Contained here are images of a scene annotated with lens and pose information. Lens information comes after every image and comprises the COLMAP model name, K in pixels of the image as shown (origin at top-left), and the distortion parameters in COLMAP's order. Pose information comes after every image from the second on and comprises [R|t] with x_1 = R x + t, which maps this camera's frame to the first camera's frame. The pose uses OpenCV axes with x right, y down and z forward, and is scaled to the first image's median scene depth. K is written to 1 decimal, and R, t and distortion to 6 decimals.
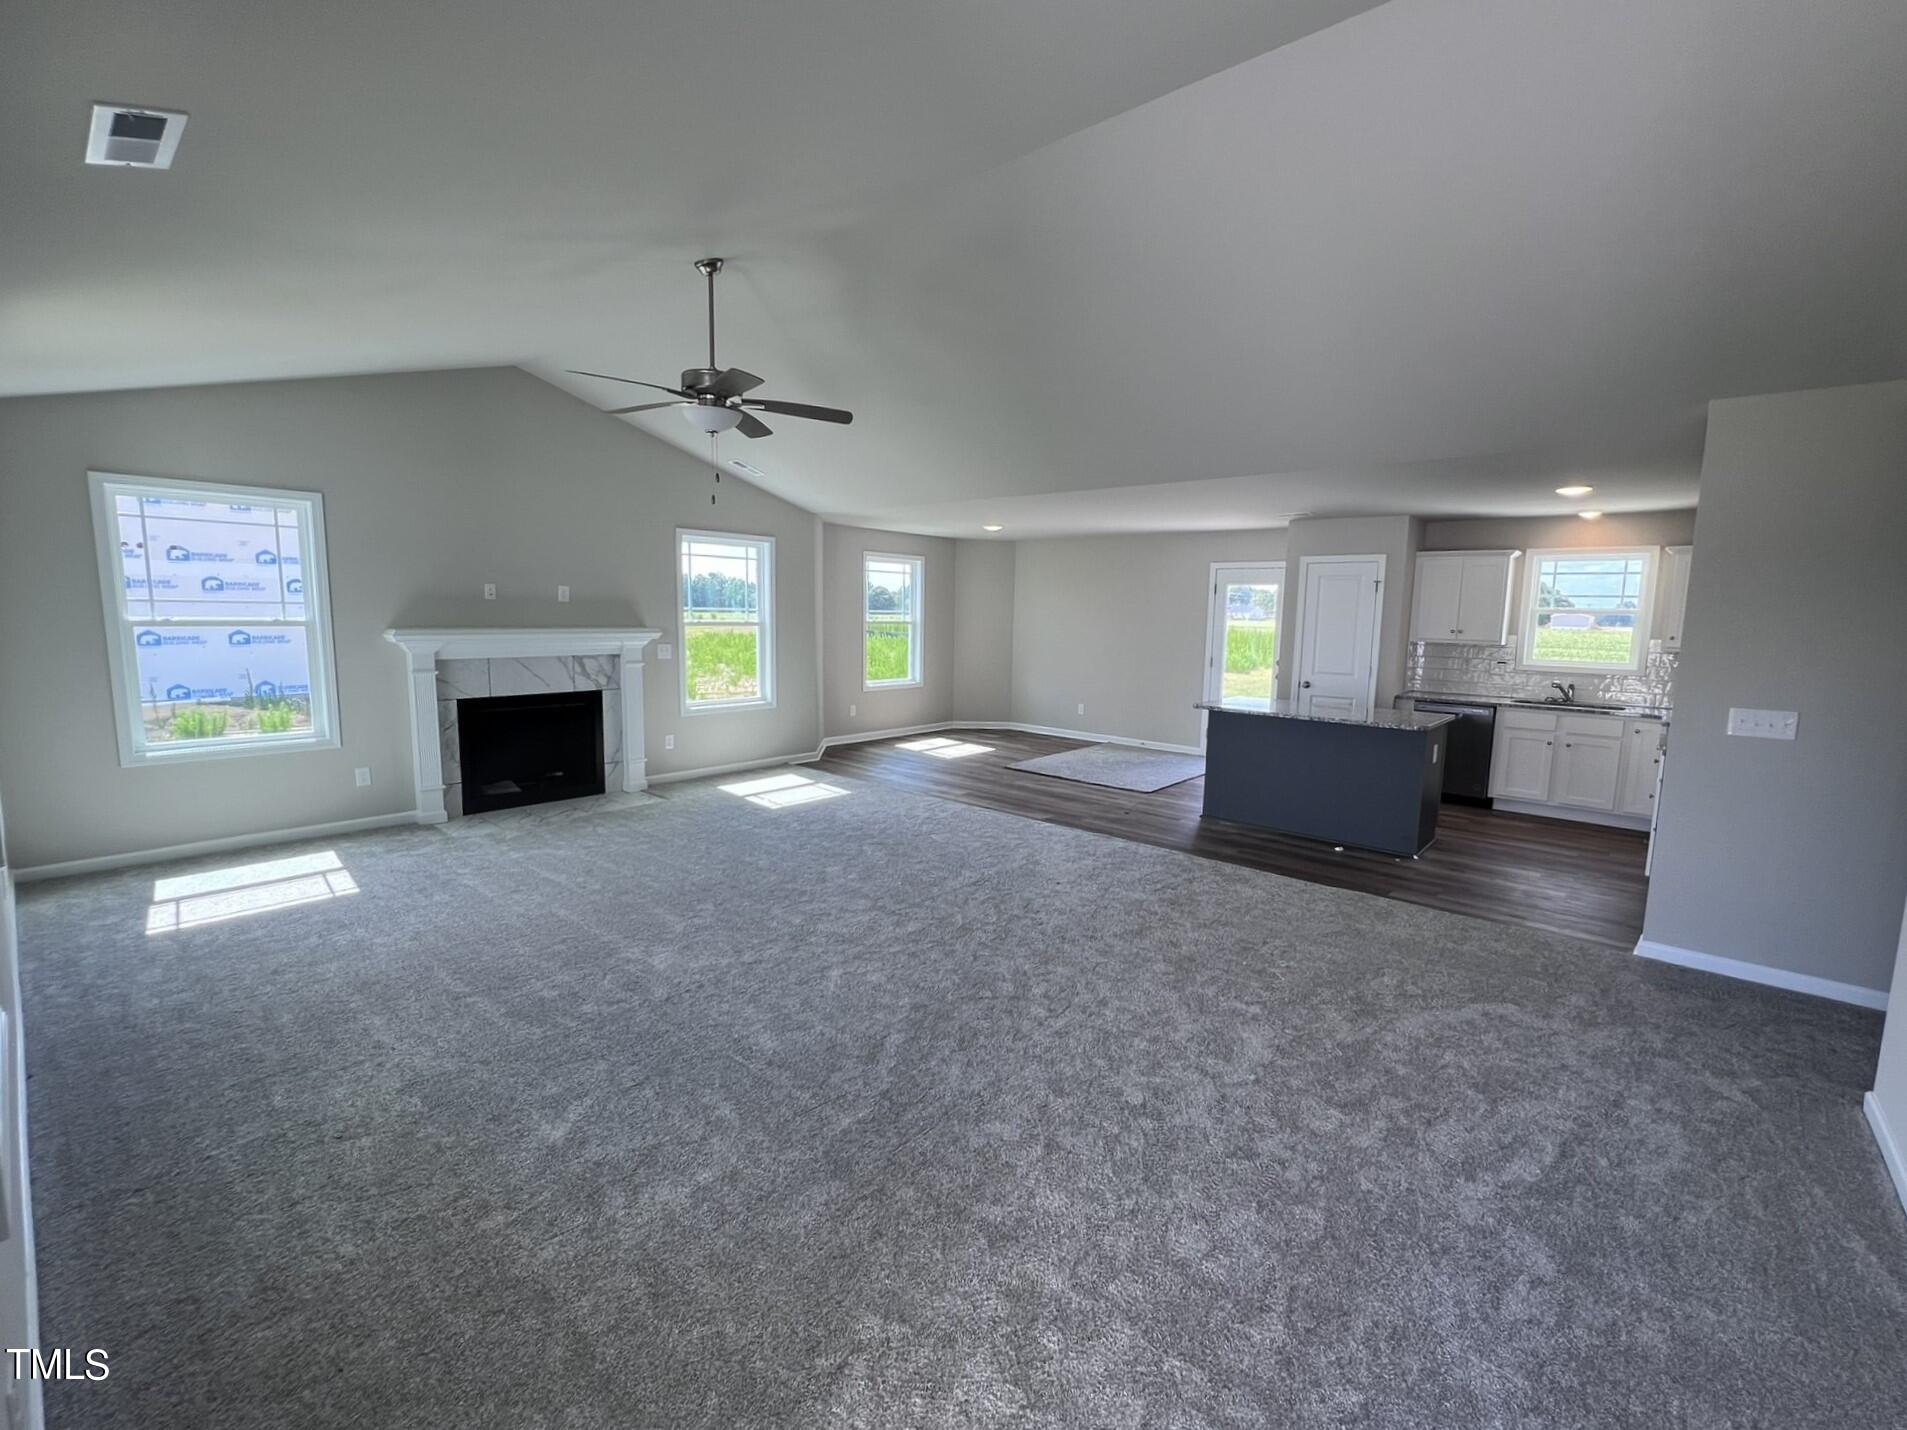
lens RADIAL K [[857.0, 0, 953.5], [0, 857.0, 715.0], [0, 0, 1]] dist [-0.000341, -0.000220]
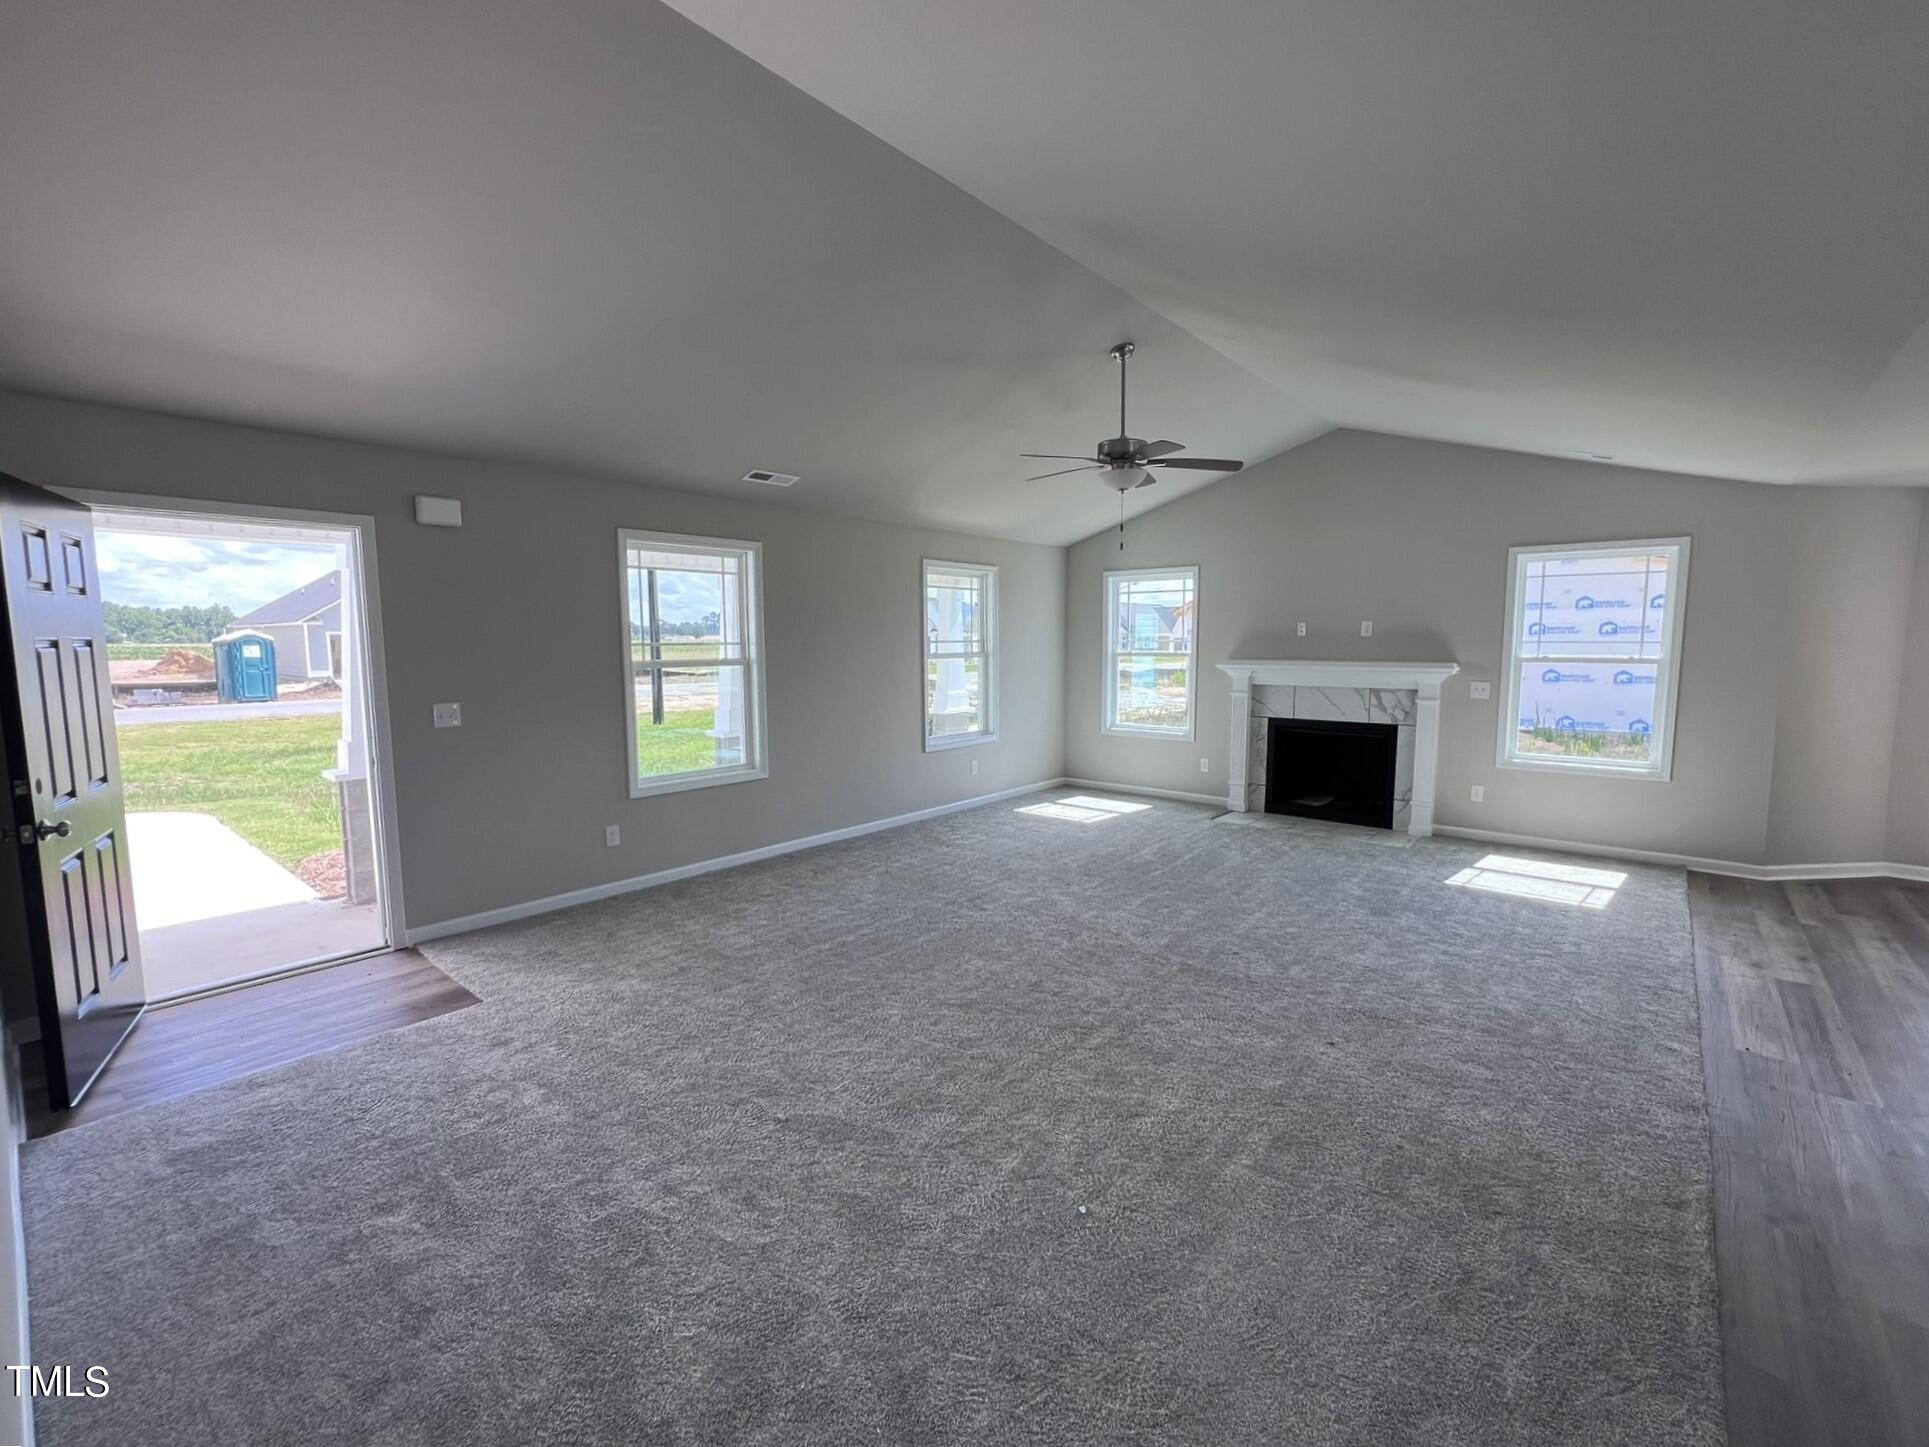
lens RADIAL K [[813.6, 0, 964.5], [0, 813.6, 723.5], [0, 0, 1]] dist [0.001249, 0.000061]
pose [[0.006673, 0.083274, -0.996504, 0.522050], [-0.121628, 0.989195, 0.081849, -0.046653], [0.992553, 0.120657, 0.016730, 0.488015]]
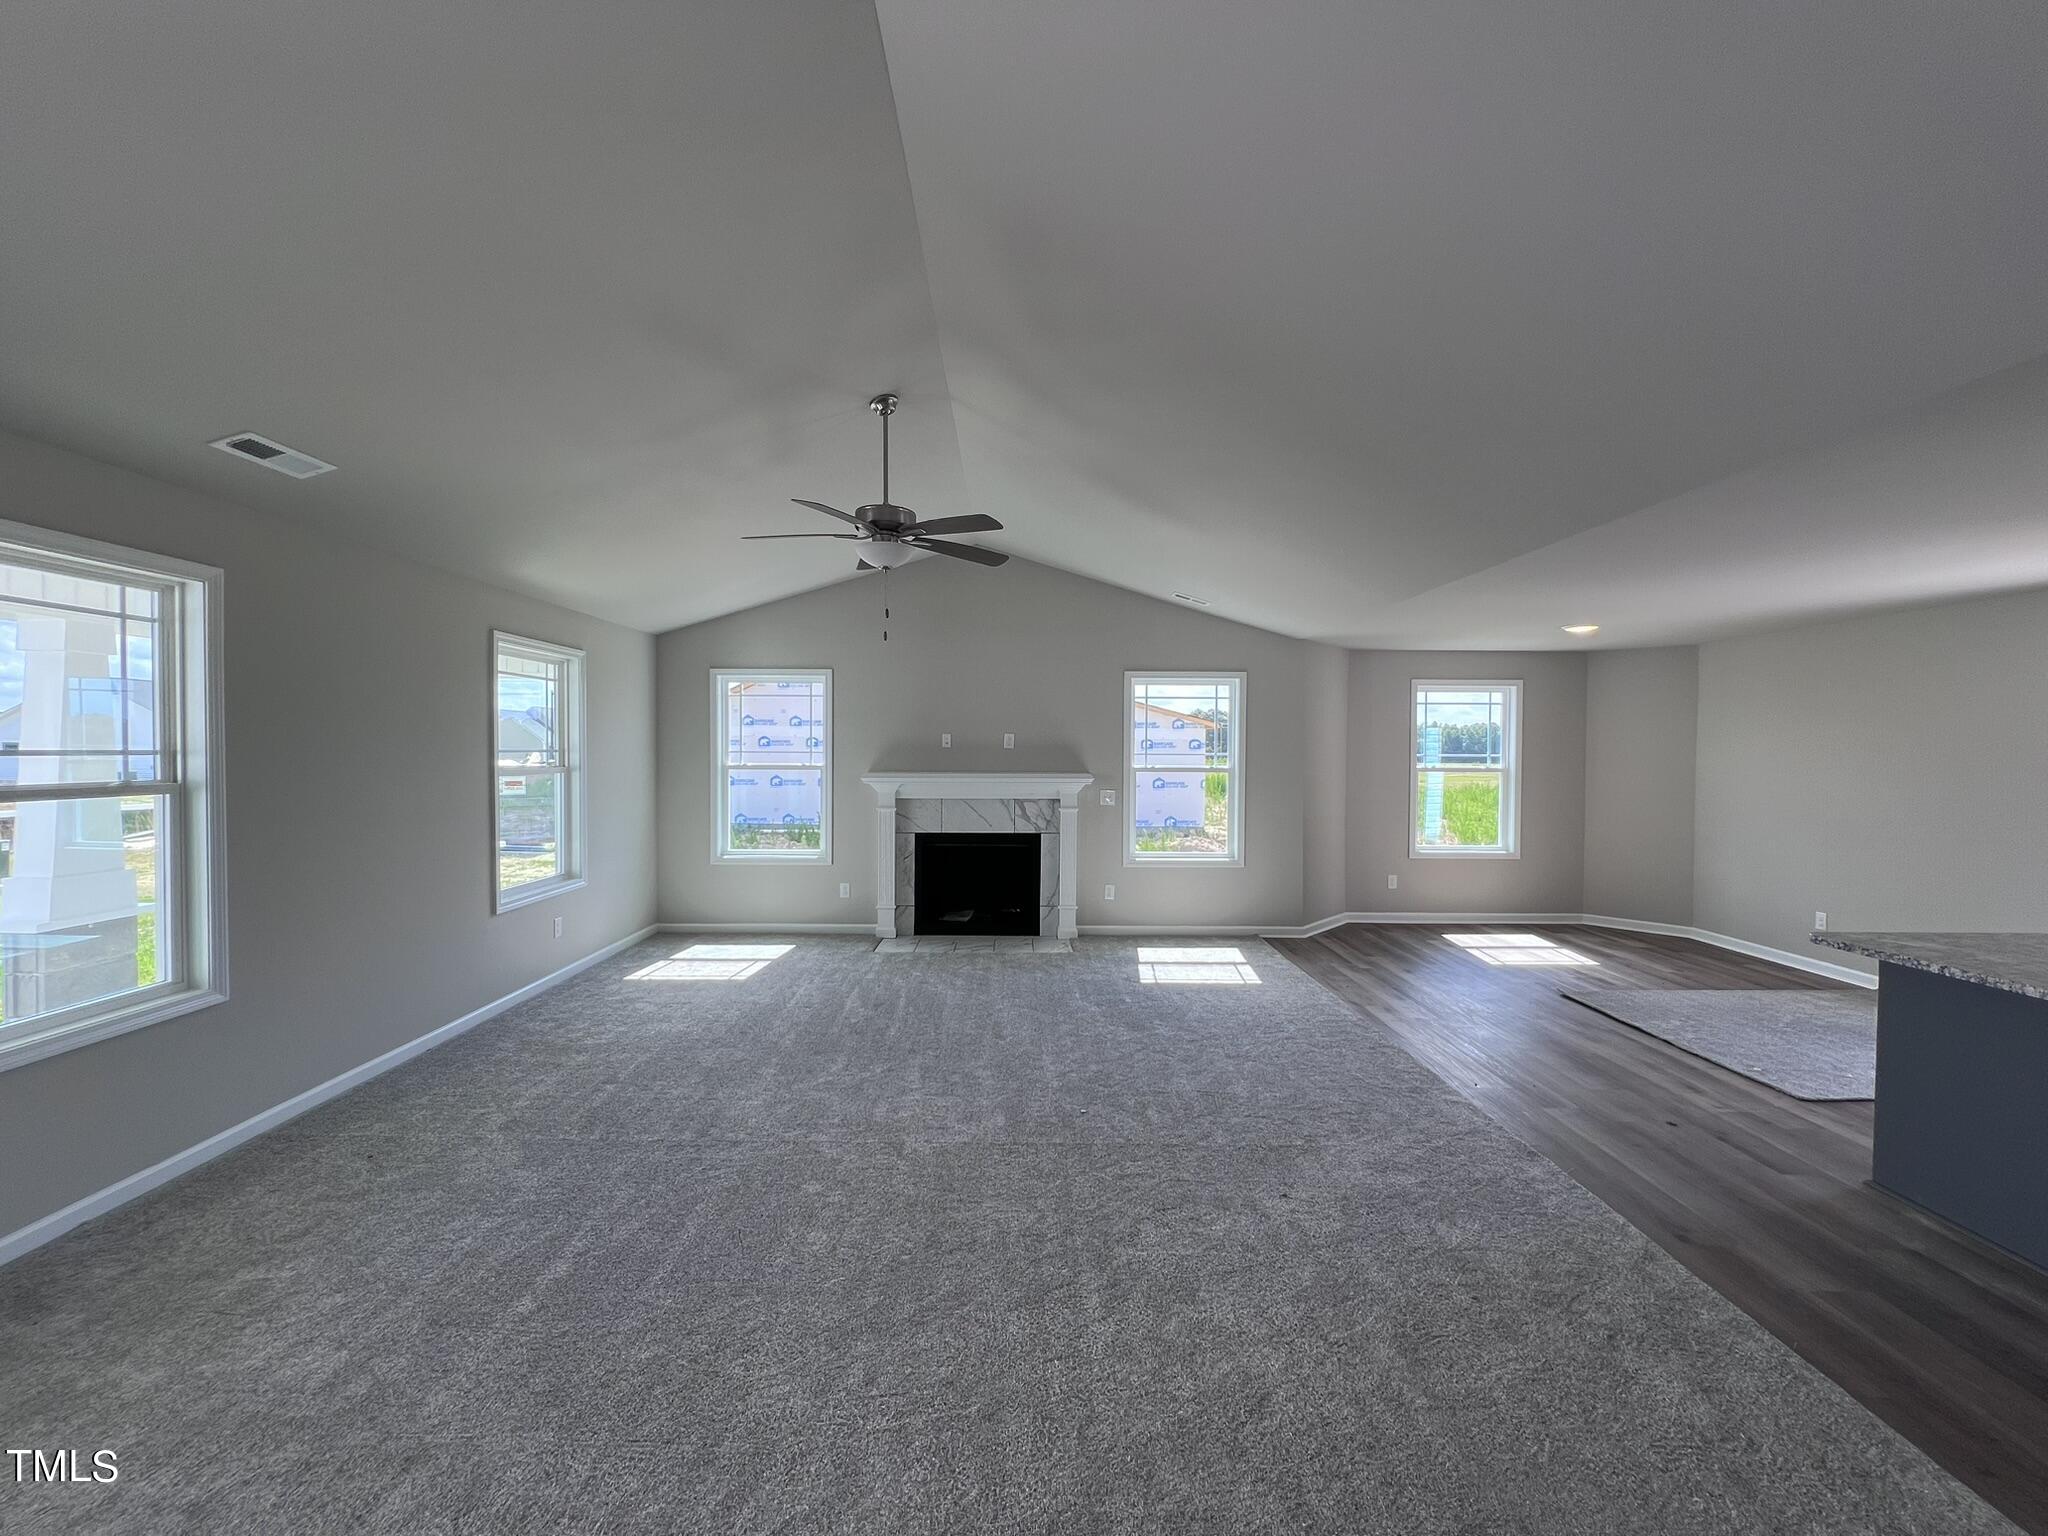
lens RADIAL K [[829.2, 0, 1024.0], [0, 829.2, 768.0], [0, 0, 1]] dist [-0.001134, 0.000064]
pose [[0.647634, -0.001217, -0.761951, 0.332966], [-0.086244, 0.993455, -0.074892, -0.030774], [0.757055, 0.114216, 0.643290, 0.337405]]
